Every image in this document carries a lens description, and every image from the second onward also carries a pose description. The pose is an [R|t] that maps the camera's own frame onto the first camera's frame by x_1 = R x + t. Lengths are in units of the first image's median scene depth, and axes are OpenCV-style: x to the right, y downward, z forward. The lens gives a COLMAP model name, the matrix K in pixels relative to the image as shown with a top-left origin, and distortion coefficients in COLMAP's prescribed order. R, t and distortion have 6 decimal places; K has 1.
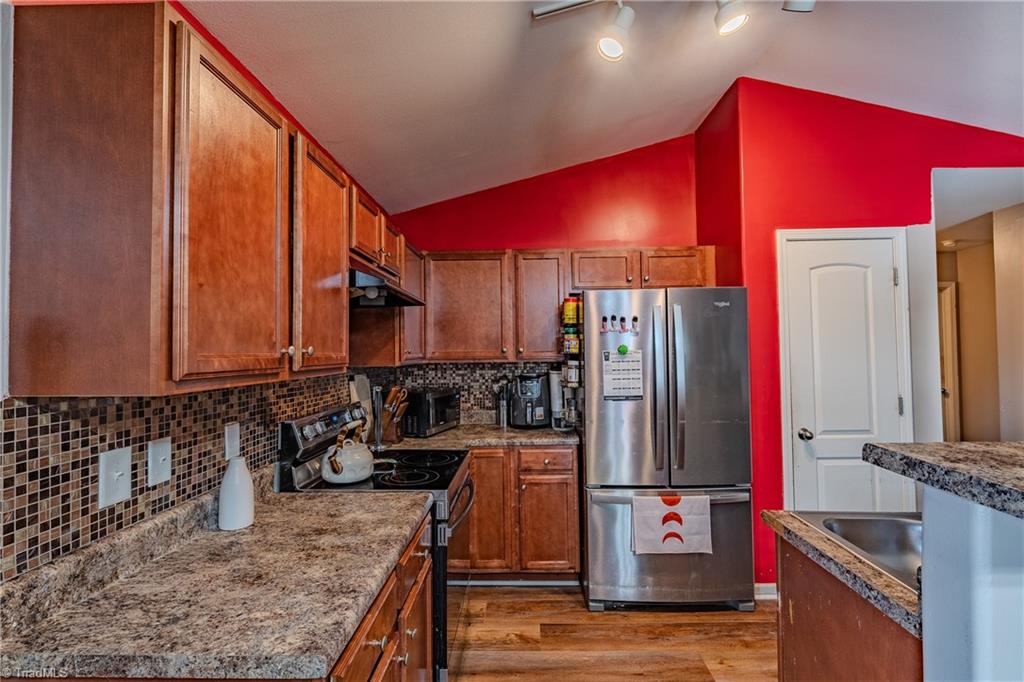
lens RADIAL K [[469.6, 0, 517.0], [0, 469.6, 337.6], [0, 0, 1]] dist [-0.002656, -0.000363]
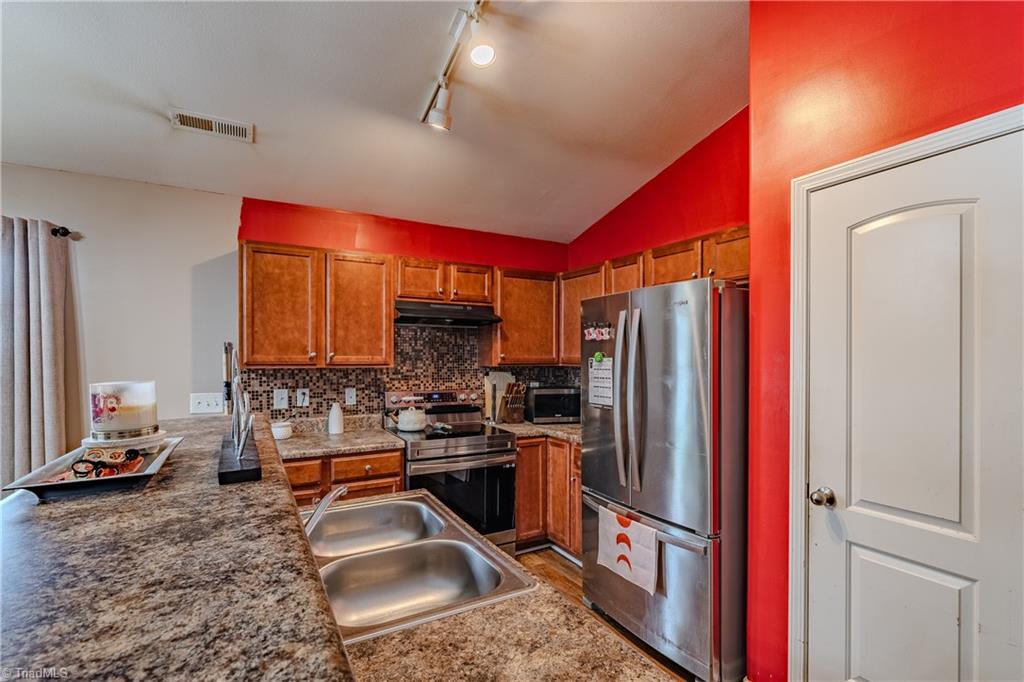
lens RADIAL K [[477.1, 0, 512.2], [0, 477.1, 359.9], [0, 0, 1]] dist [-0.002835, -0.000253]
pose [[0.502319, 0.022388, -0.864393, 2.151284], [0.013649, 0.999335, 0.033815, -0.012064], [0.864575, -0.028784, 0.501679, 0.729986]]
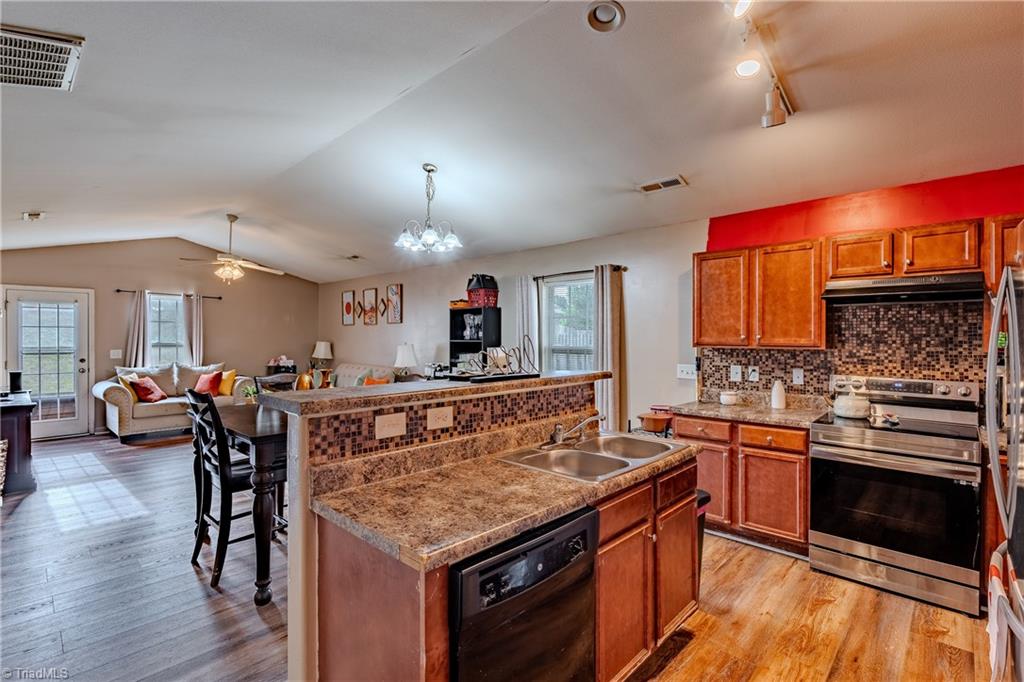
lens RADIAL K [[469.6, 0, 517.0], [0, 469.6, 337.6], [0, 0, 1]] dist [-0.002656, -0.000363]
pose [[-0.673570, 0.012775, -0.739013, 2.597137], [0.027416, 0.999594, -0.007709, 0.017586], [0.738615, -0.025454, -0.673647, 2.013878]]
